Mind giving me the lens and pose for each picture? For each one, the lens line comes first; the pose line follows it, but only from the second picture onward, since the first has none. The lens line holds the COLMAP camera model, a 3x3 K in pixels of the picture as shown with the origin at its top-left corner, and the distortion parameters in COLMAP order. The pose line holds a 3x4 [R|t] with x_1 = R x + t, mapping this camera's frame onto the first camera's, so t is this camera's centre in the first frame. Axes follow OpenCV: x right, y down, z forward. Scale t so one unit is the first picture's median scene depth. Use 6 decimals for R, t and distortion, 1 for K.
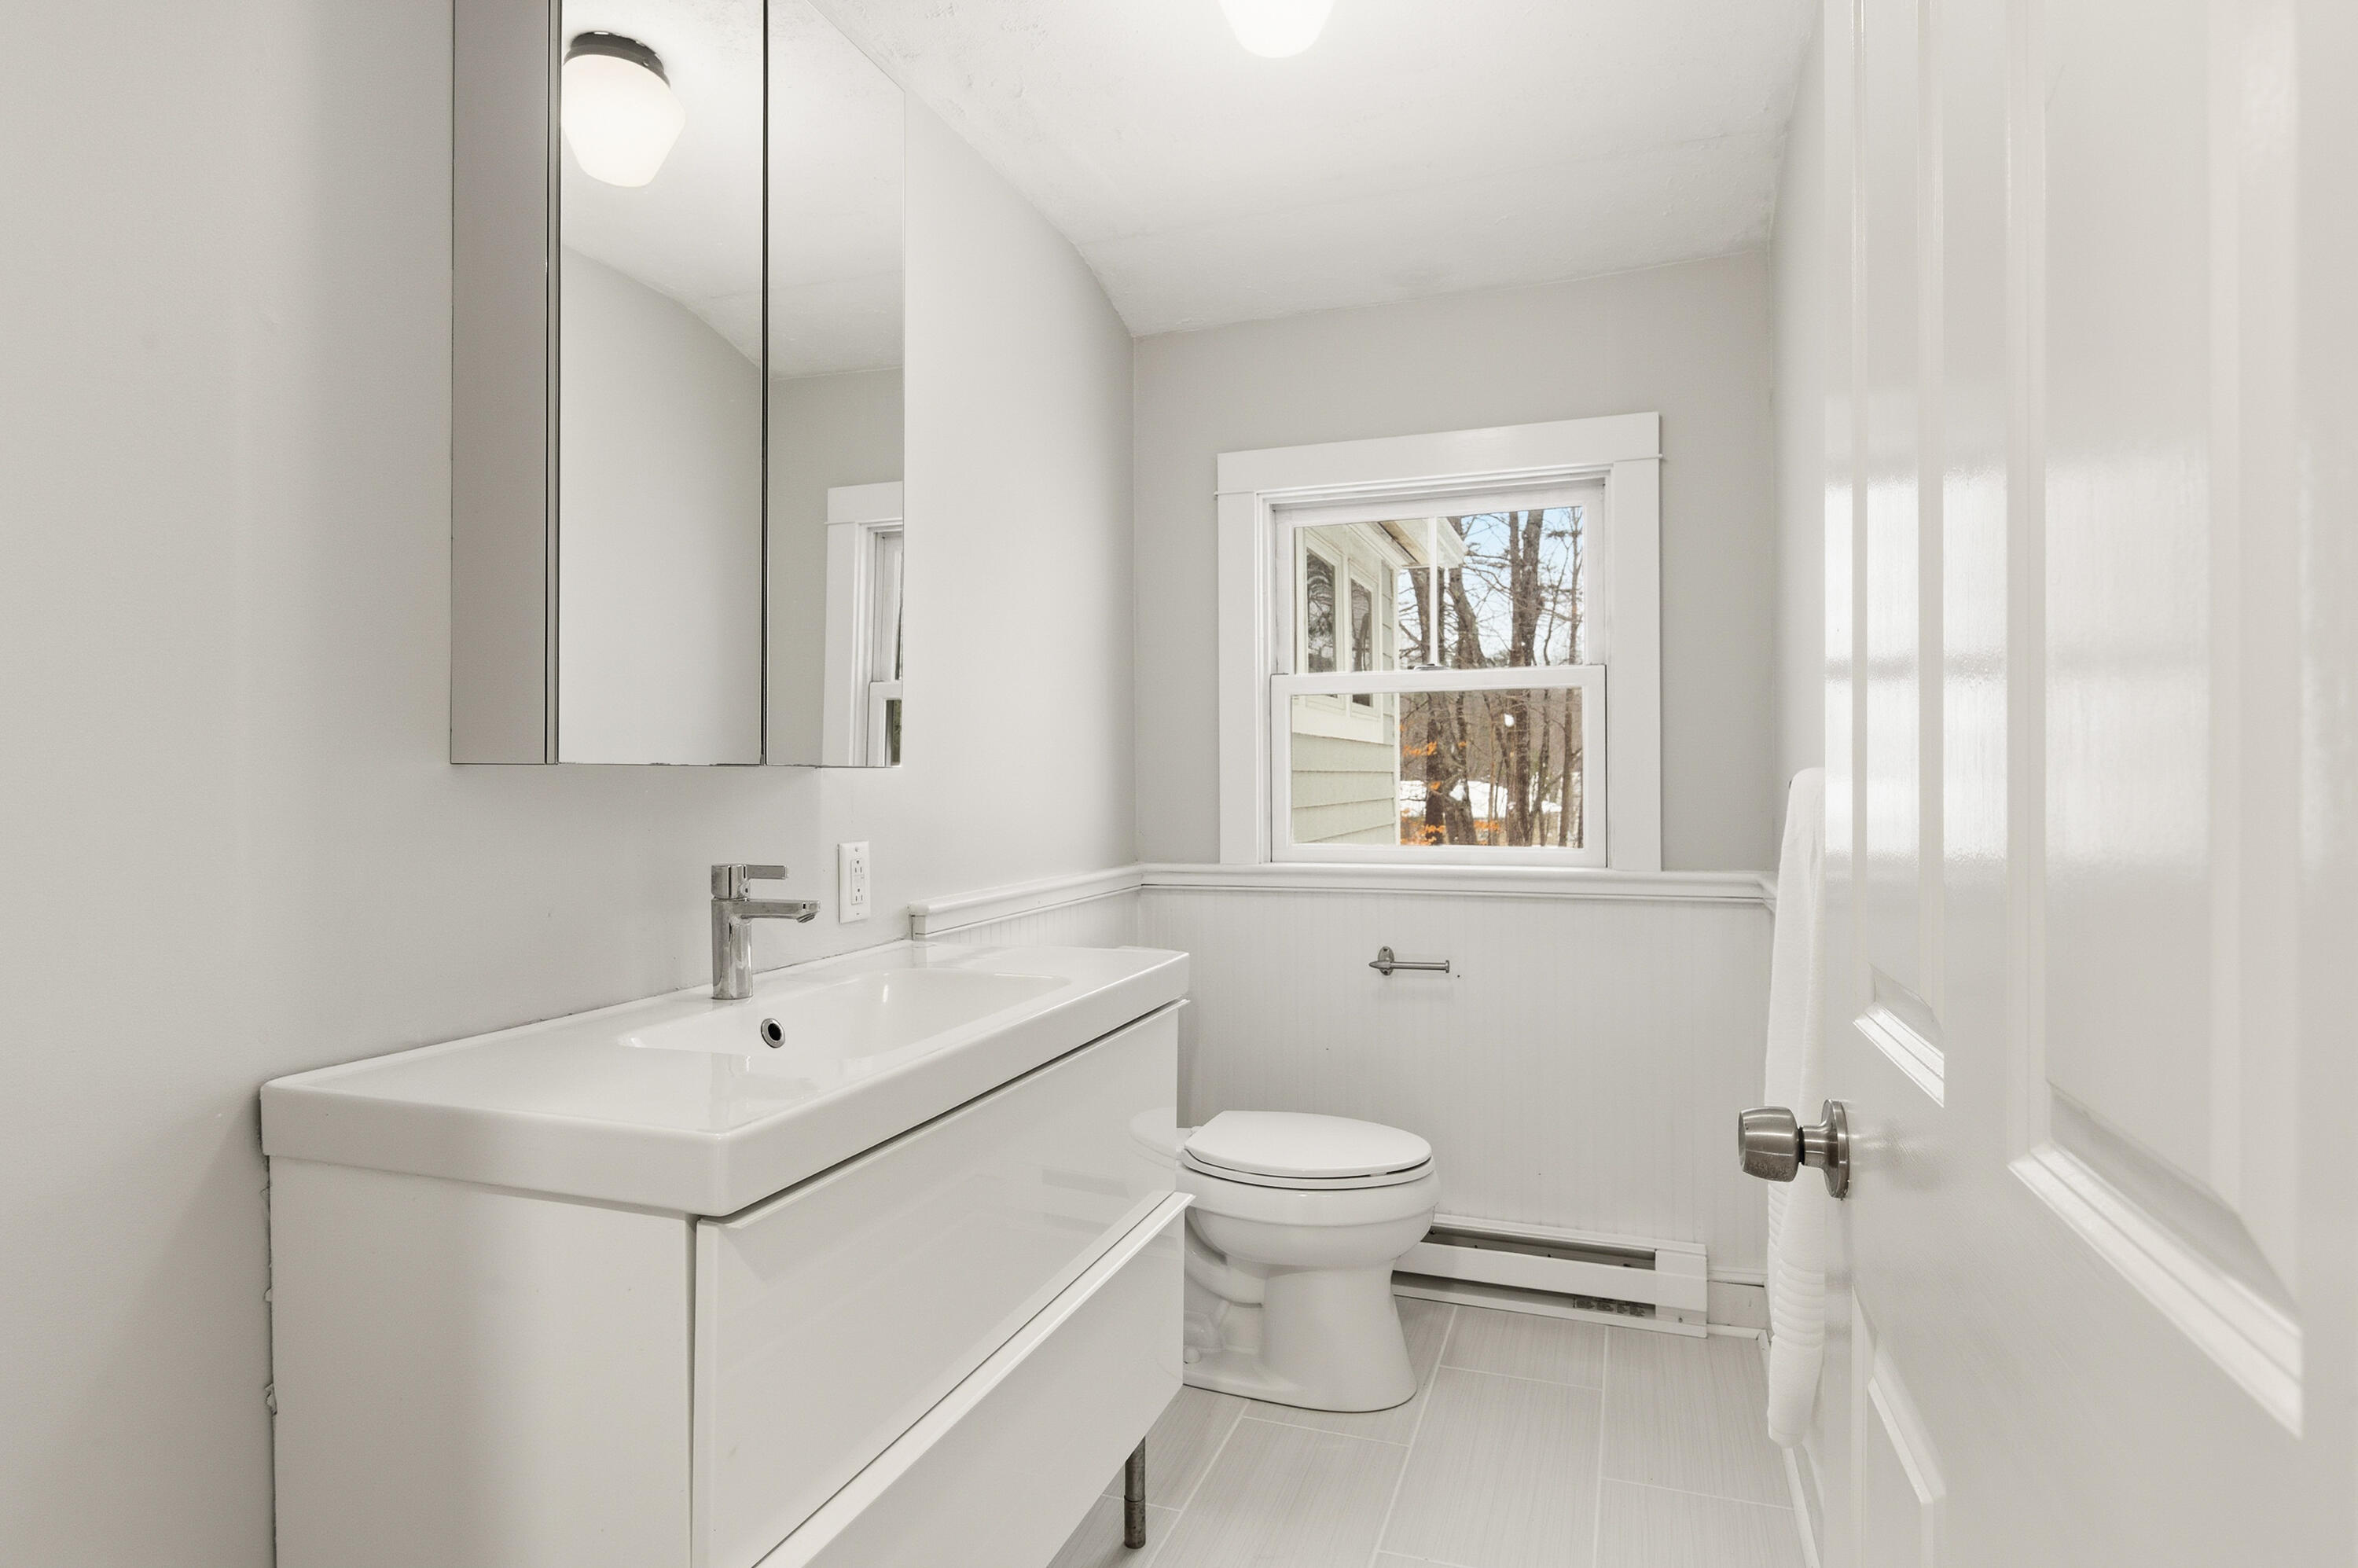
lens RADIAL K [[1240.1, 0, 1188.5], [0, 1240.1, 773.3], [0, 0, 1]] dist [-0.003273, -0.000784]
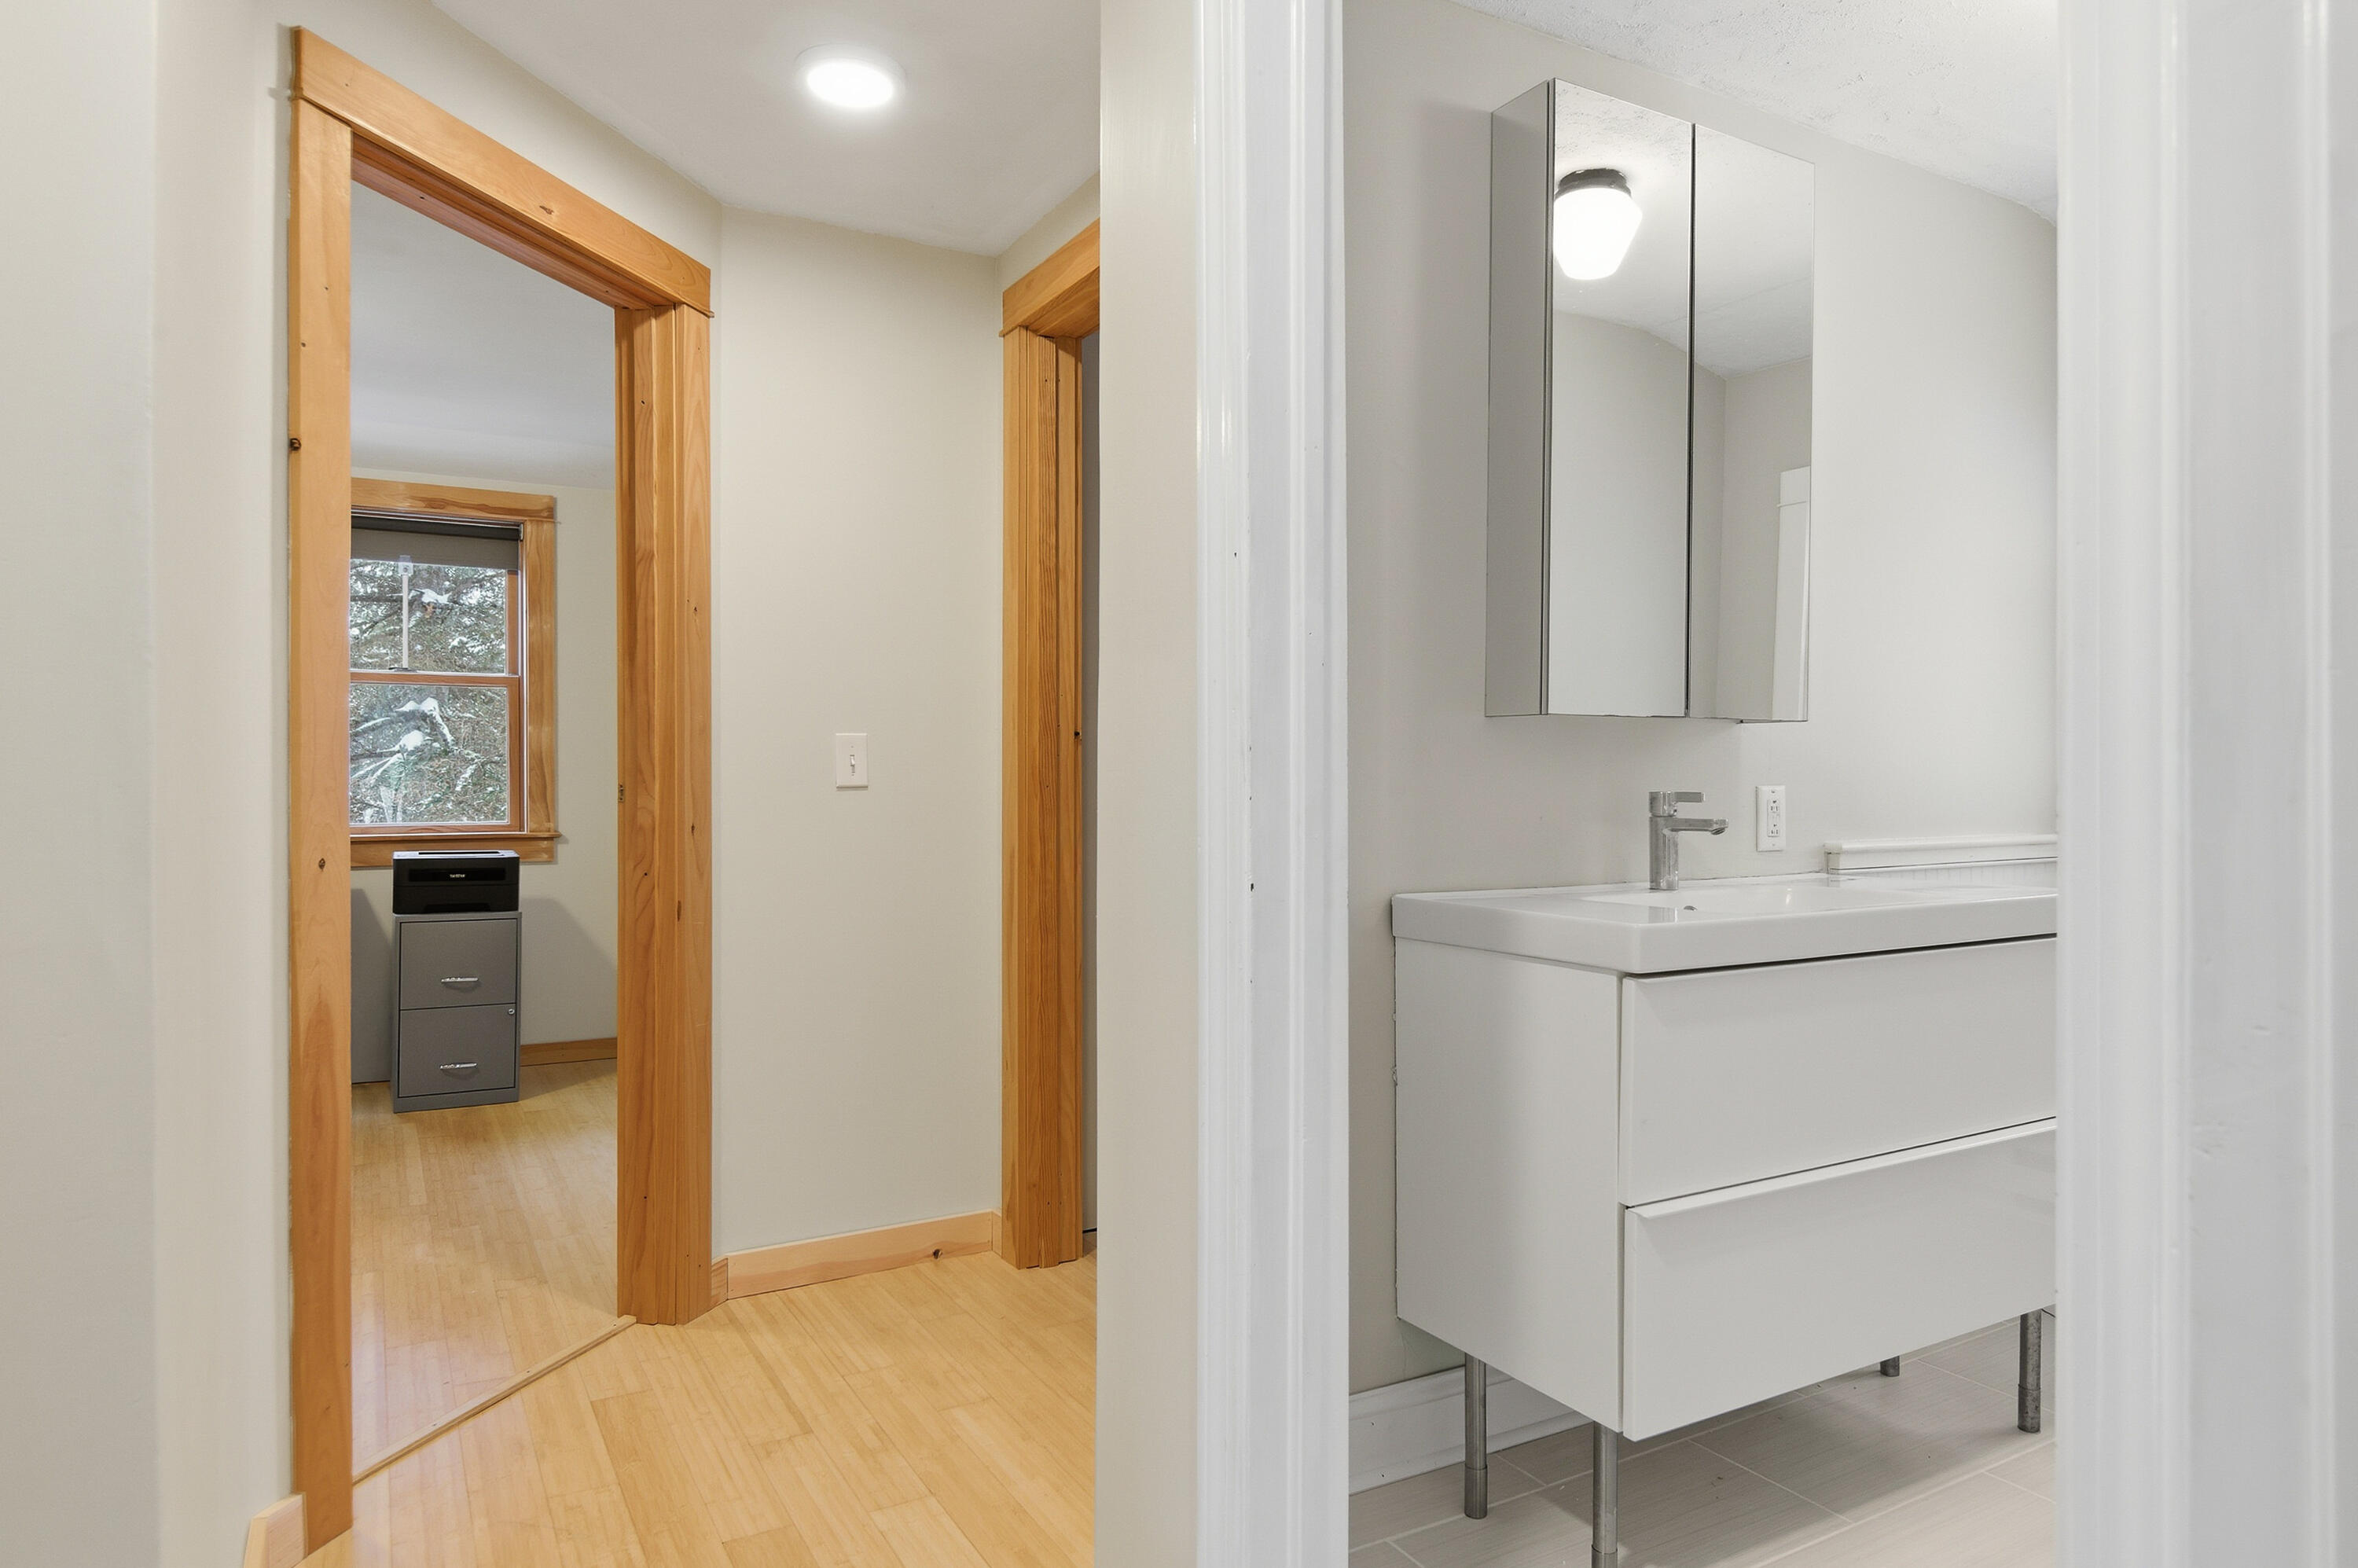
lens RADIAL K [[1428.2, 0, 1179.0], [0, 1428.2, 784.0], [0, 0, 1]] dist [0.017234, -0.001253]
pose [[0.753602, 0.012524, -0.657211, 0.253391], [-0.004357, 0.999892, 0.014059, 0.043443], [0.657316, -0.007732, 0.753575, -0.515897]]
